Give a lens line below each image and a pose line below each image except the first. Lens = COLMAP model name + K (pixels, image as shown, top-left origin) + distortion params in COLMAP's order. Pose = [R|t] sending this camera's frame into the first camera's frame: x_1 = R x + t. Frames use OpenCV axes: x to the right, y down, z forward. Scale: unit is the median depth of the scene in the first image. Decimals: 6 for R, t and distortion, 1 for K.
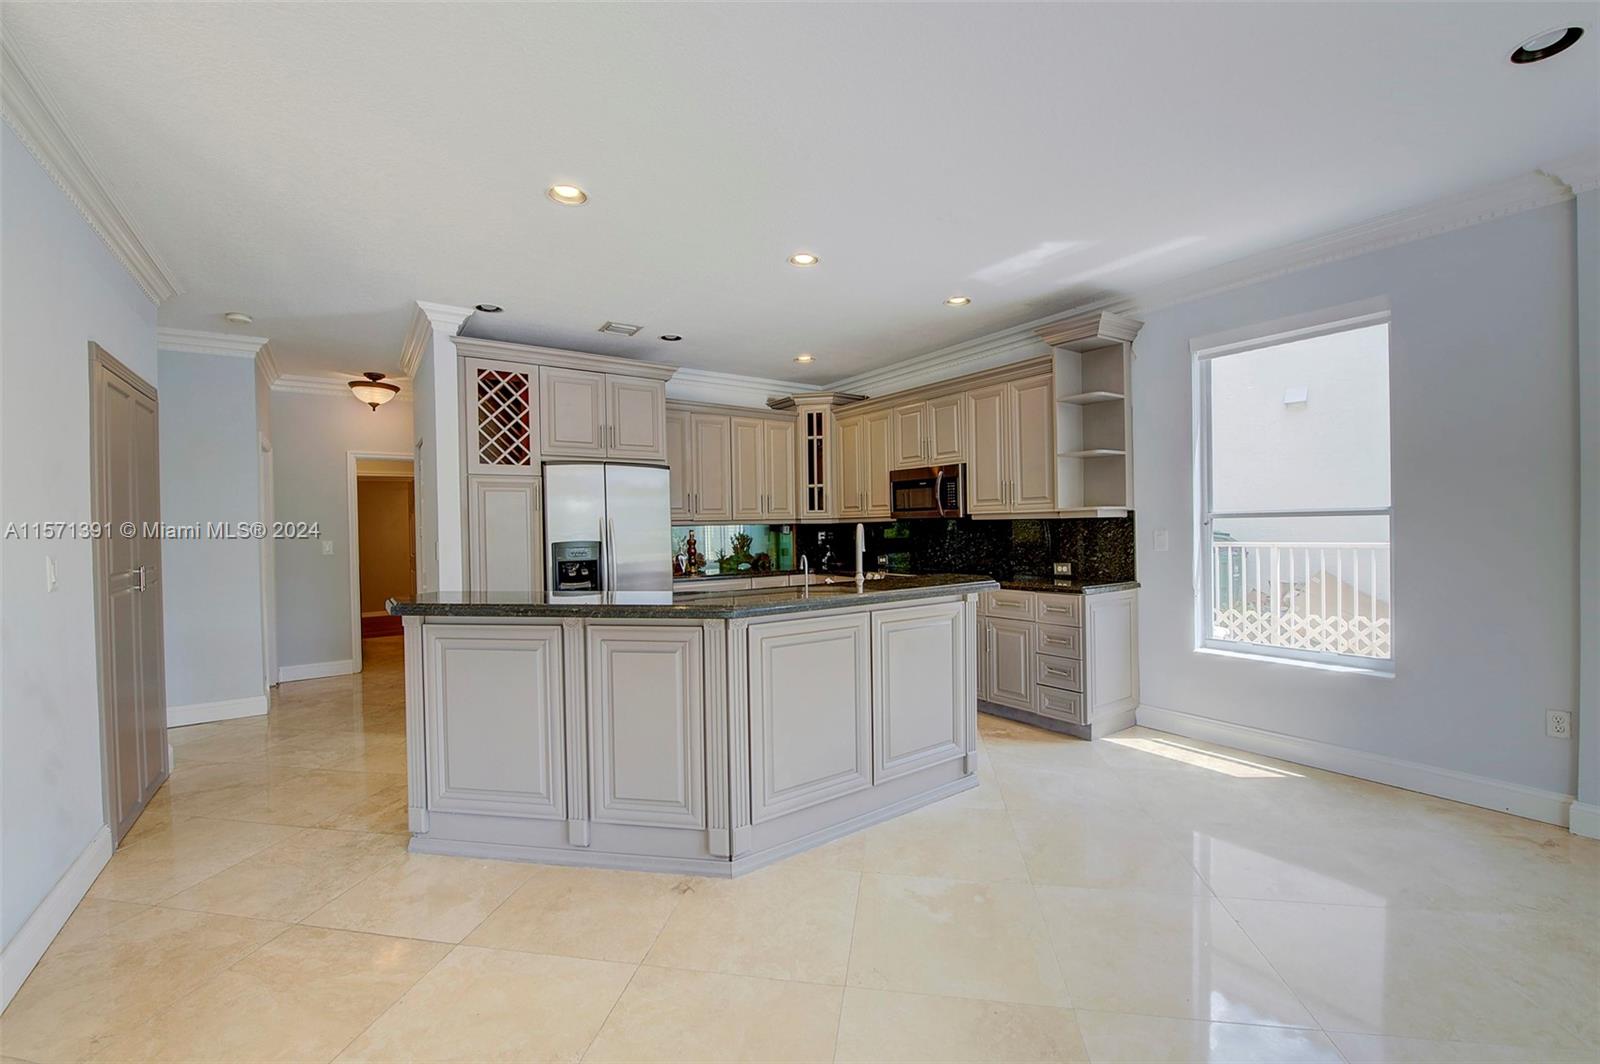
lens RADIAL K [[650.6, 0, 794.1], [0, 650.6, 532.6], [0, 0, 1]] dist [-0.009934, -0.000475]
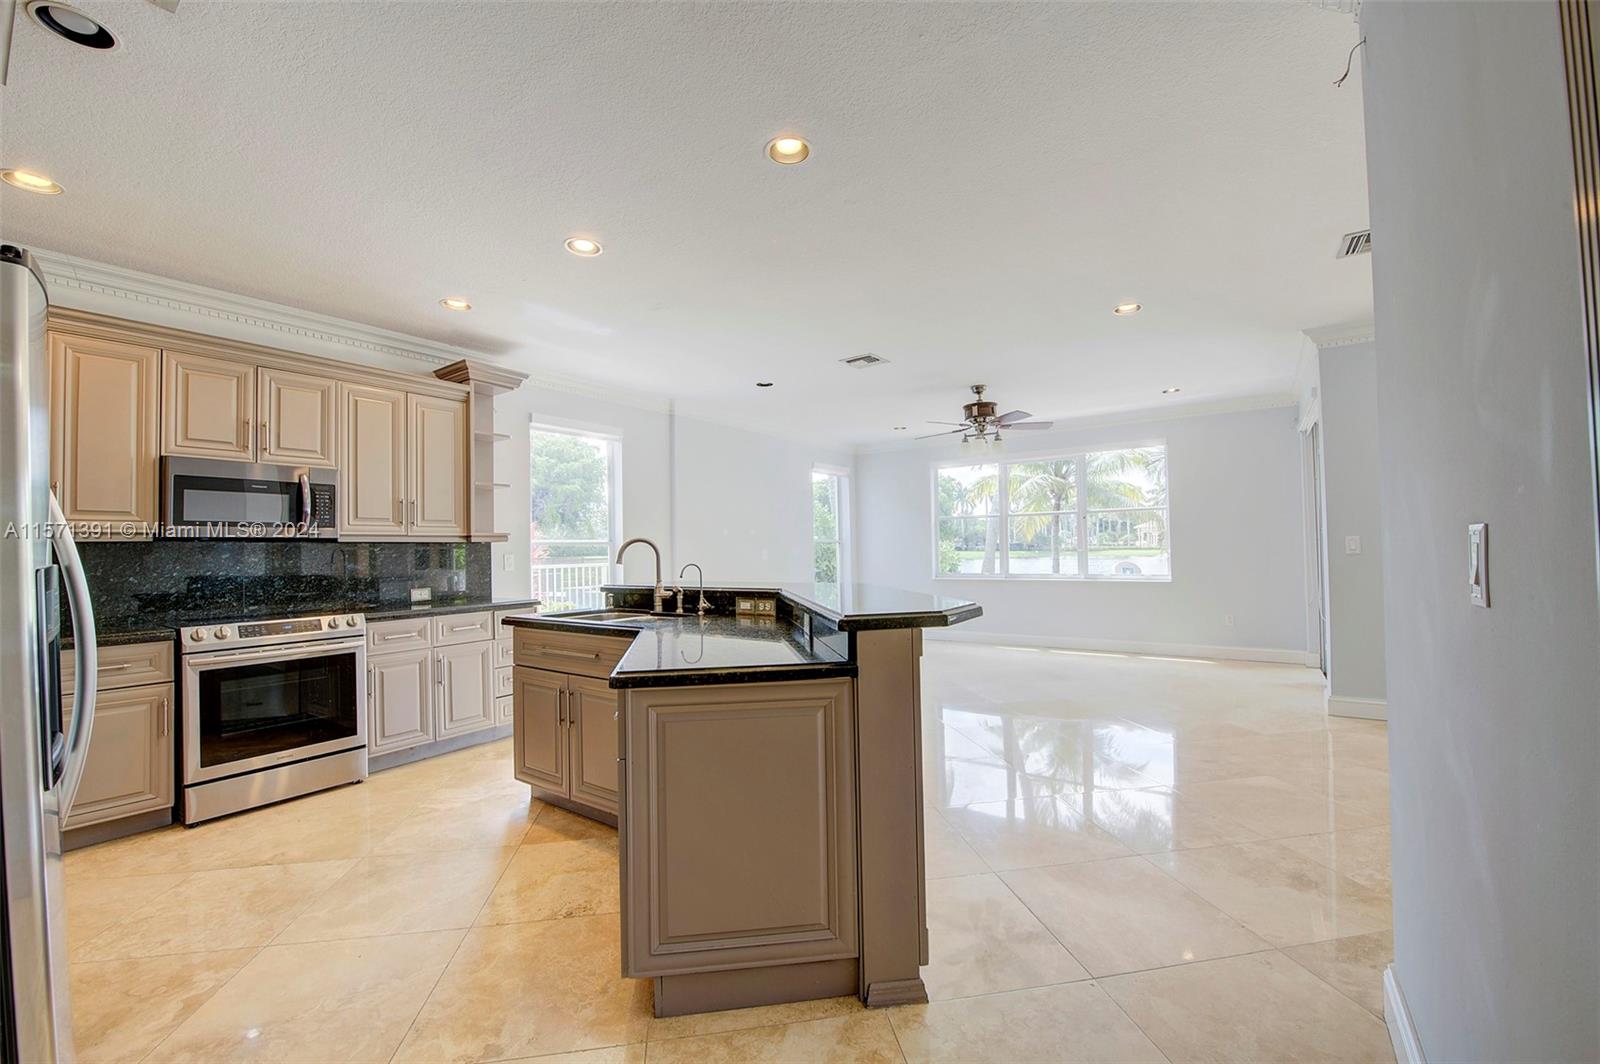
lens RADIAL K [[638.0, 0, 802.6], [0, 638.0, 535.7], [0, 0, 1]] dist [-0.014528, -0.000957]
pose [[-0.333246, 0.045042, 0.941763, -0.688063], [0.034618, 0.998769, -0.035519, 0.021221], [-0.942204, 0.020766, -0.334395, 0.777952]]
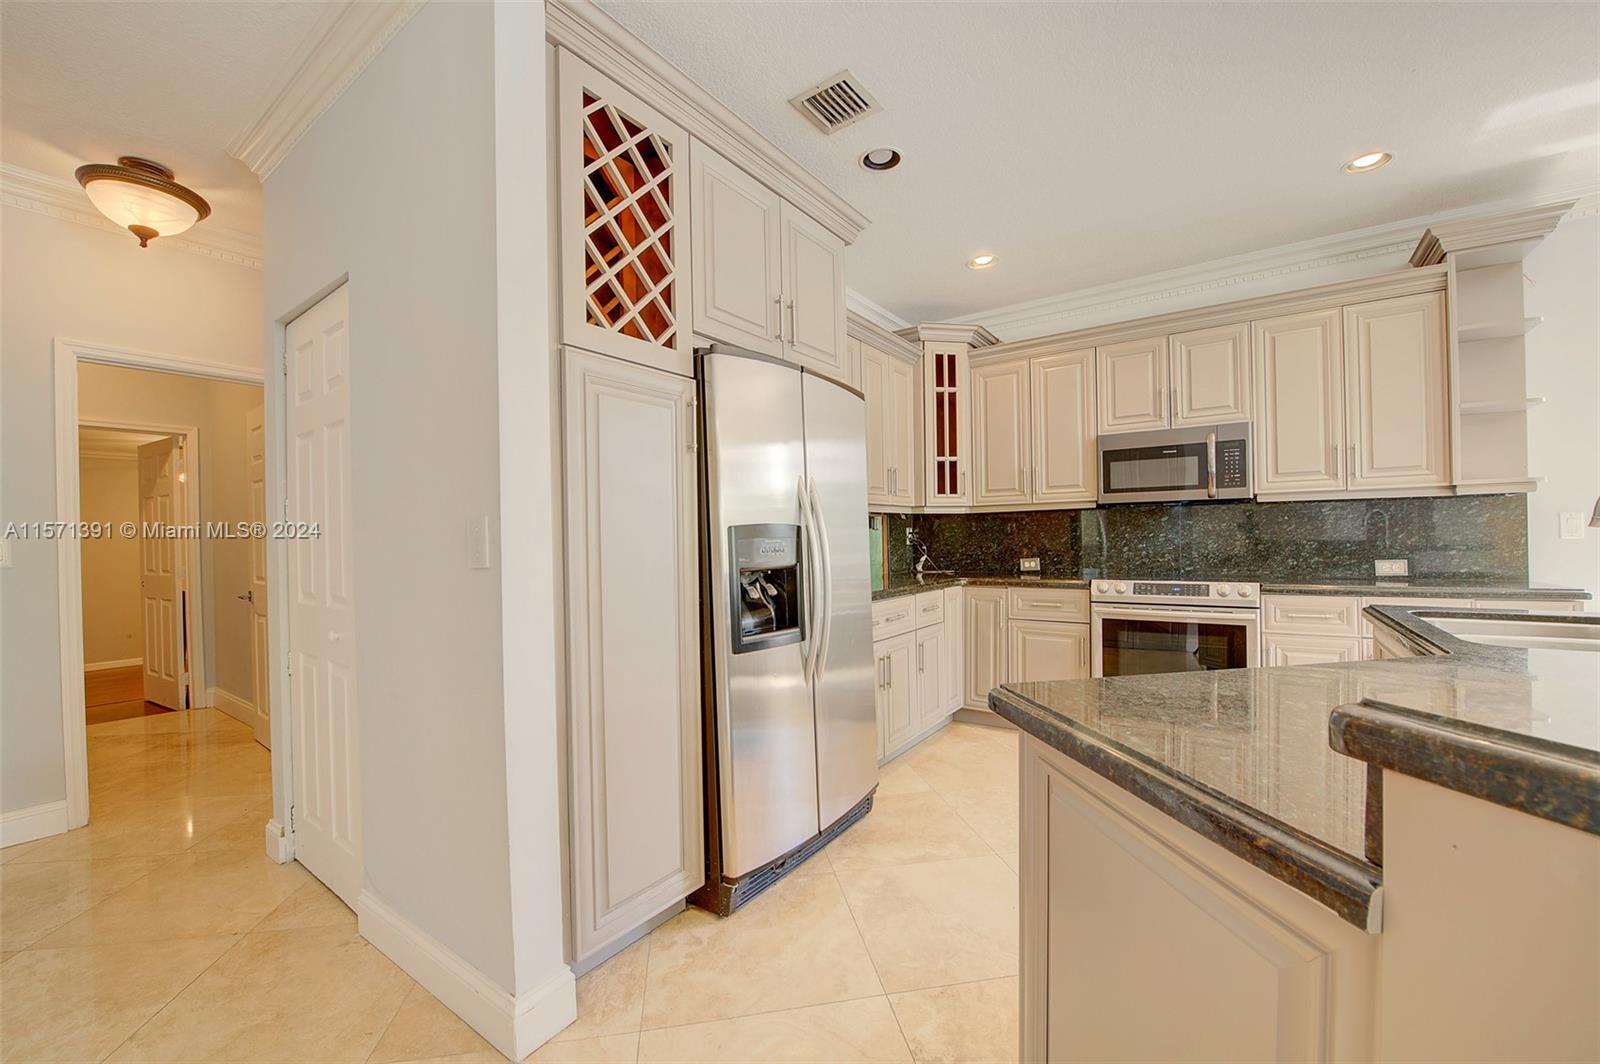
lens RADIAL K [[638.0, 0, 798.8], [0, 638.0, 535.4], [0, 0, 1]] dist [-0.014528, -0.000957]
pose [[0.940592, 0.002285, 0.339532, -0.464225], [0.004947, 0.999779, -0.020433, 0.030697], [-0.339503, 0.020899, 0.940373, 0.557235]]
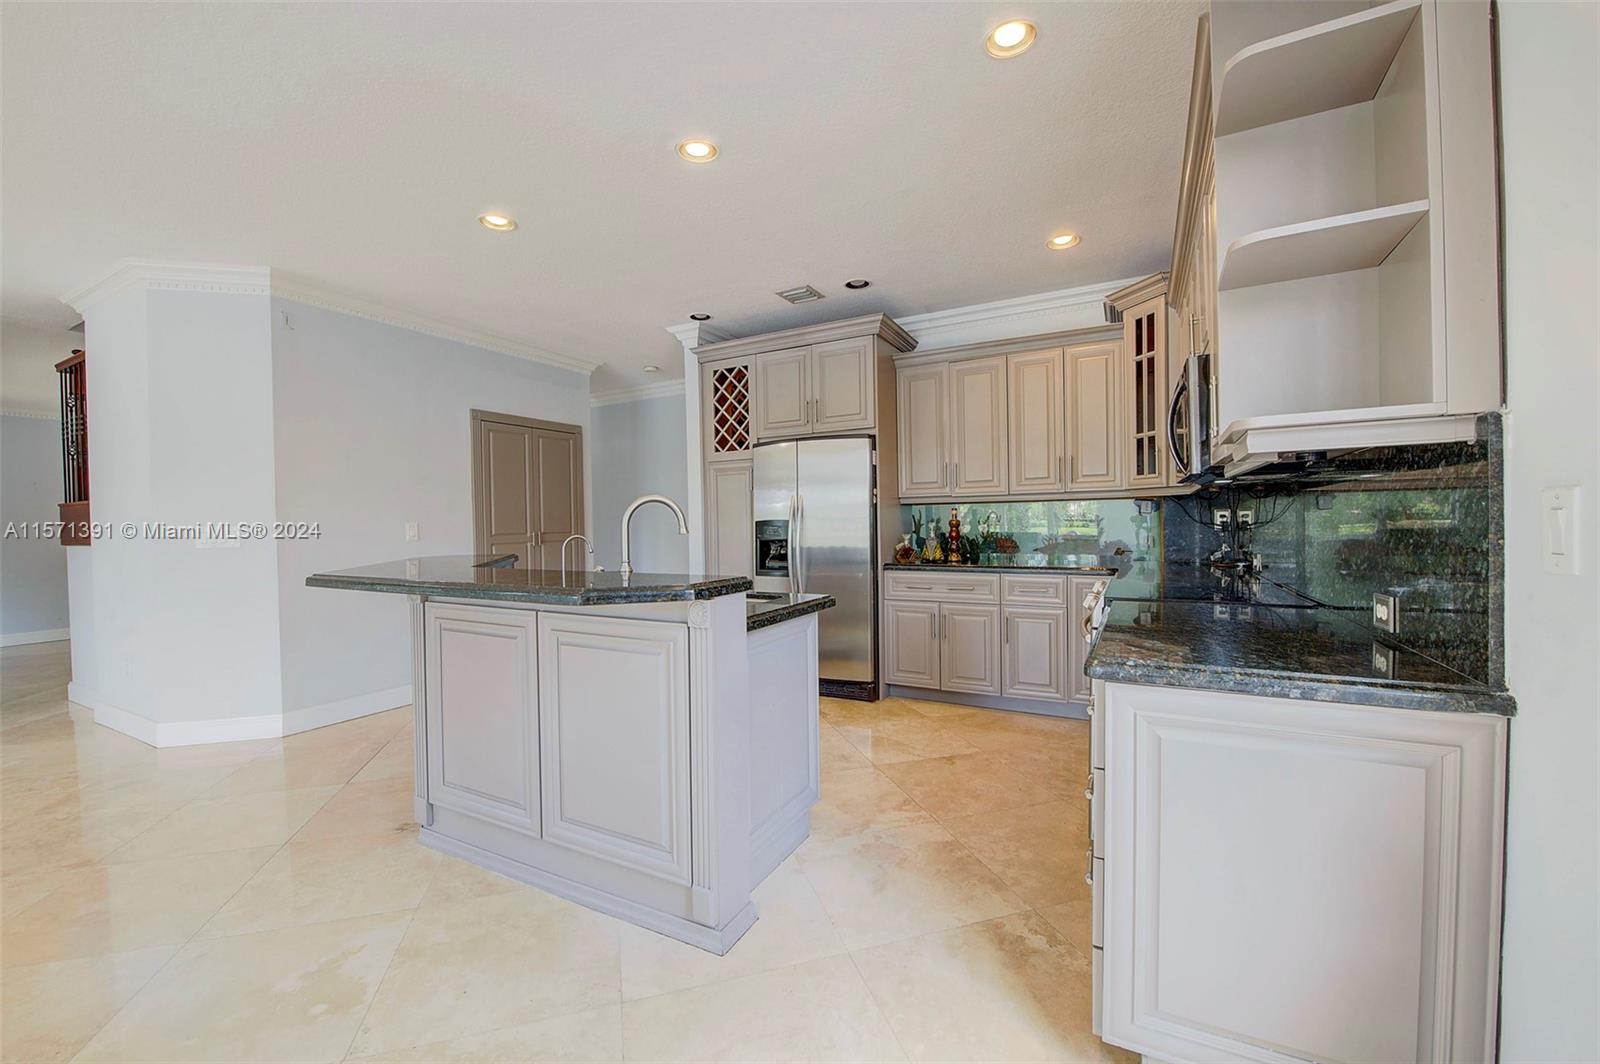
lens RADIAL K [[638.0, 0, 799.3], [0, 638.0, 532.6], [0, 0, 1]] dist [-0.014528, -0.000957]
pose [[0.447891, 0.023562, -0.893777, 0.569564], [-0.000936, 0.999665, 0.025885, 0.006769], [0.894087, -0.010757, 0.447763, 0.586580]]
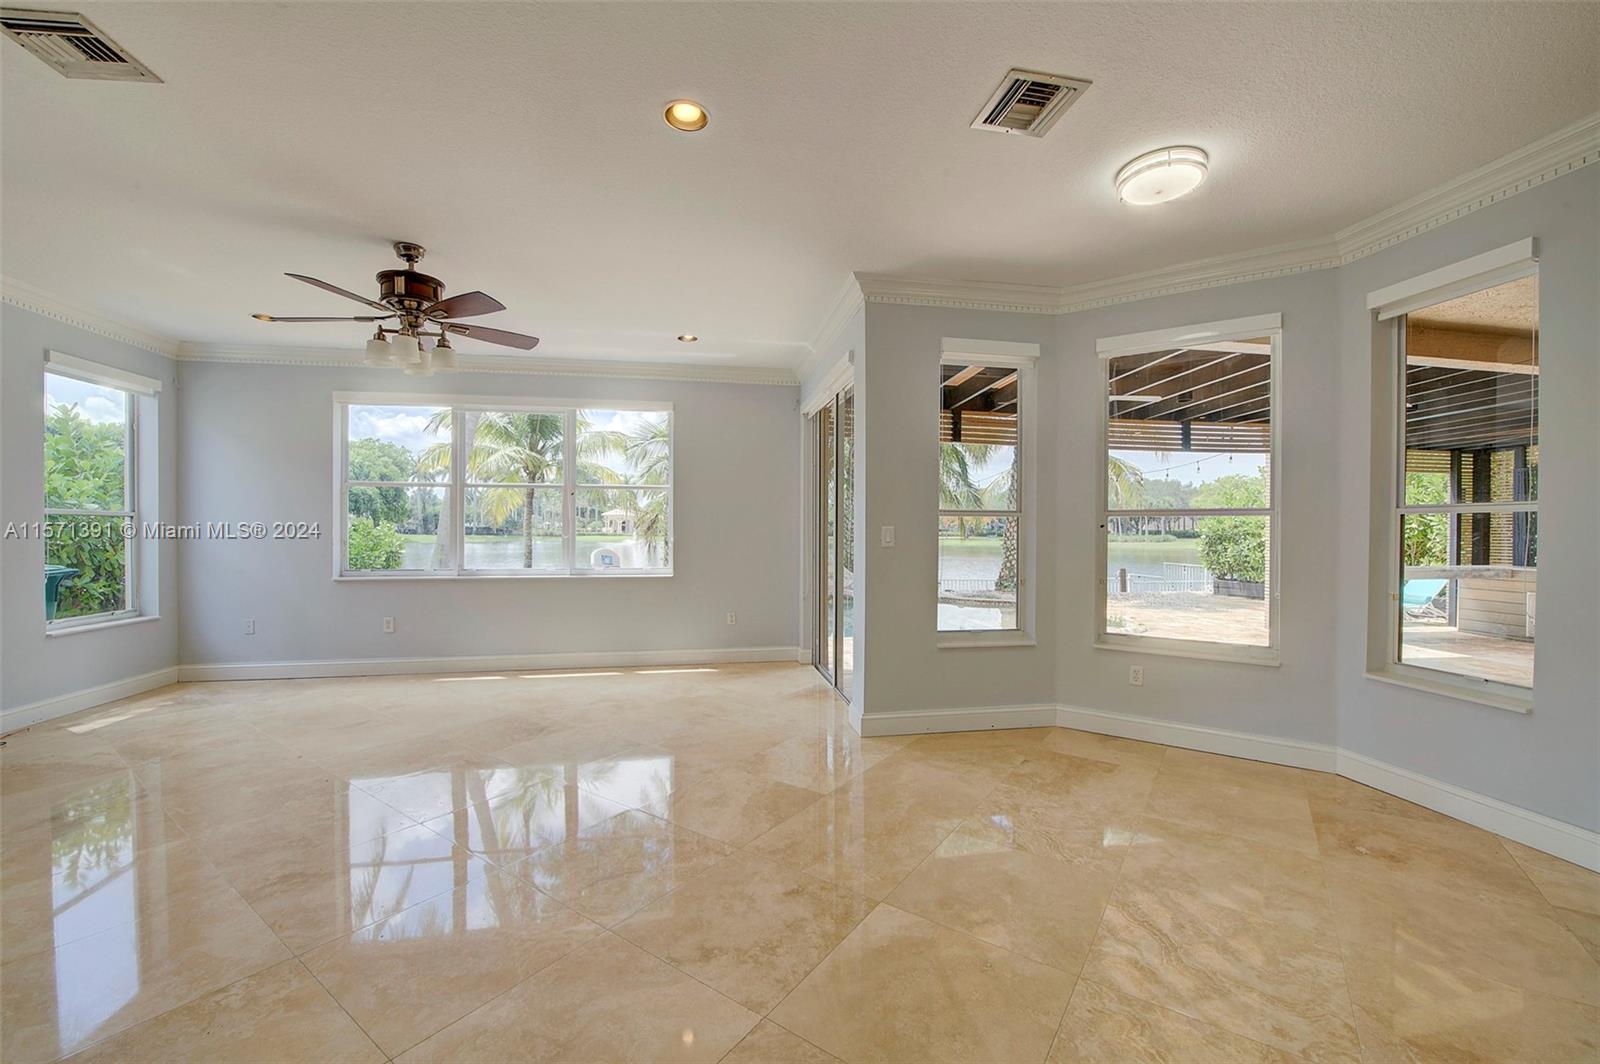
lens RADIAL K [[638.0, 0, 800.2], [0, 638.0, 537.5], [0, 0, 1]] dist [-0.014528, -0.000957]
pose [[-0.902667, 0.011220, 0.430194, -0.315828], [0.018480, 0.999749, 0.012702, 0.018256], [-0.429944, 0.019415, -0.902647, 0.471016]]
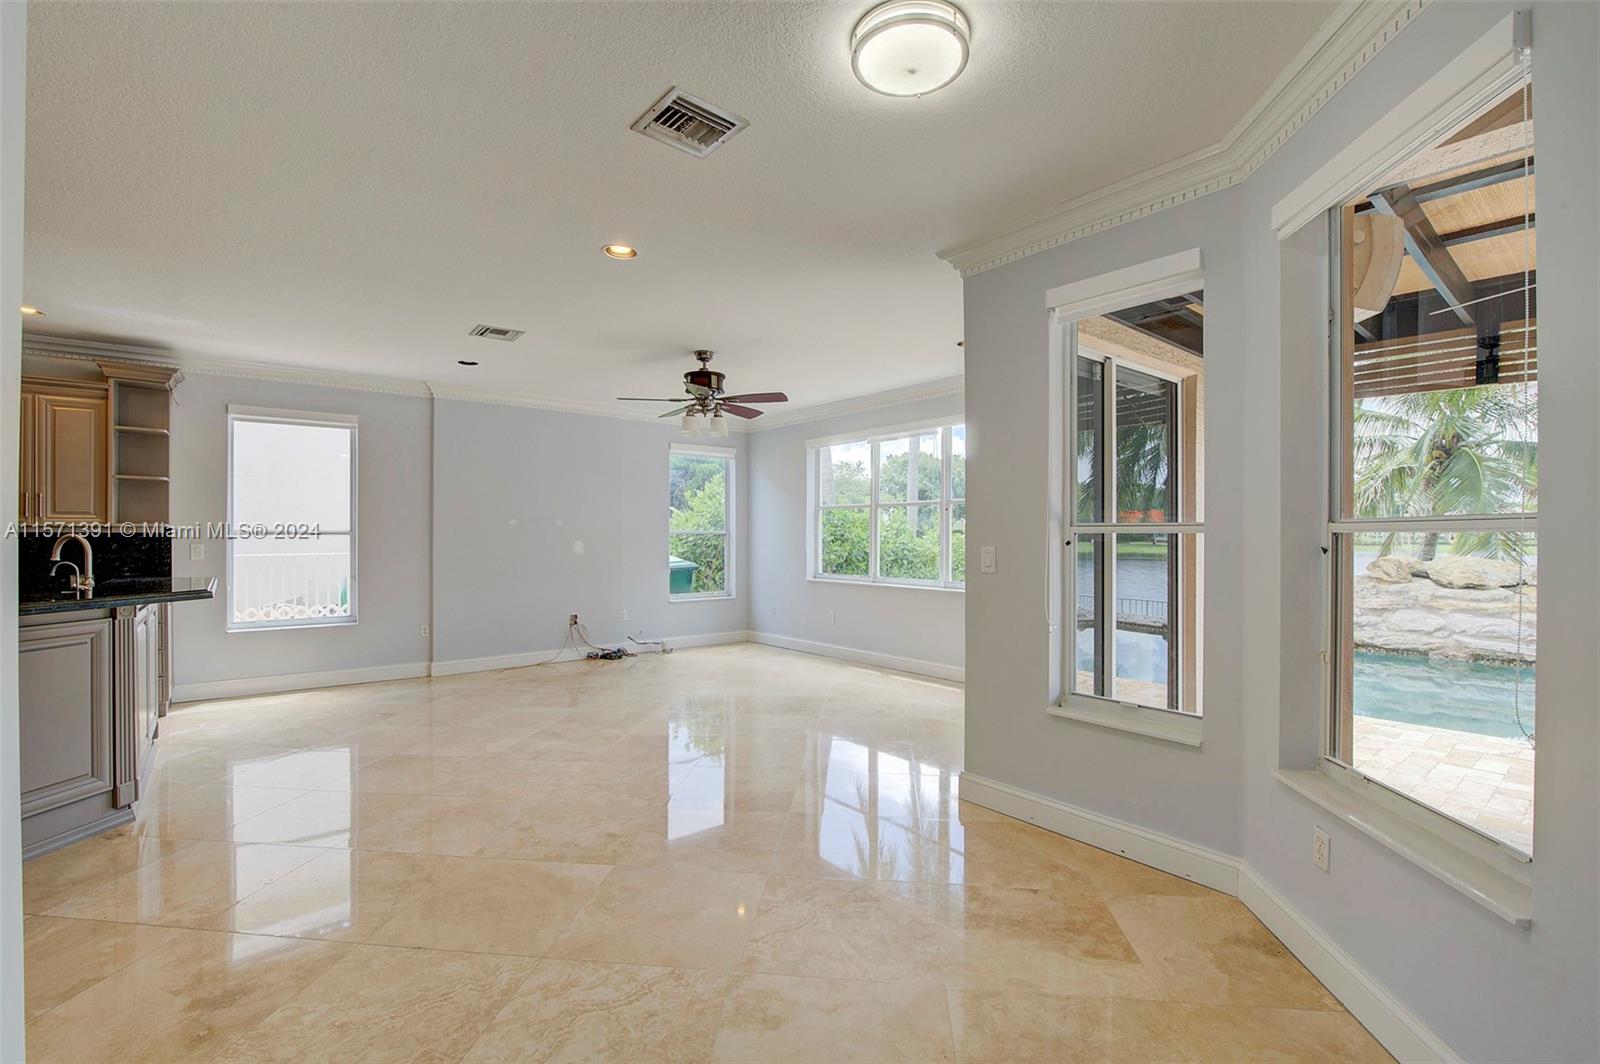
lens RADIAL K [[713.2, 0, 799.4], [0, 713.2, 535.5], [0, 0, 1]] dist [-0.005142, -0.000430]
pose [[-0.057036, 0.017791, 0.998214, -0.801896], [0.011186, 0.999790, -0.017180, 0.015222], [-0.998309, 0.010186, -0.057224, -0.093202]]
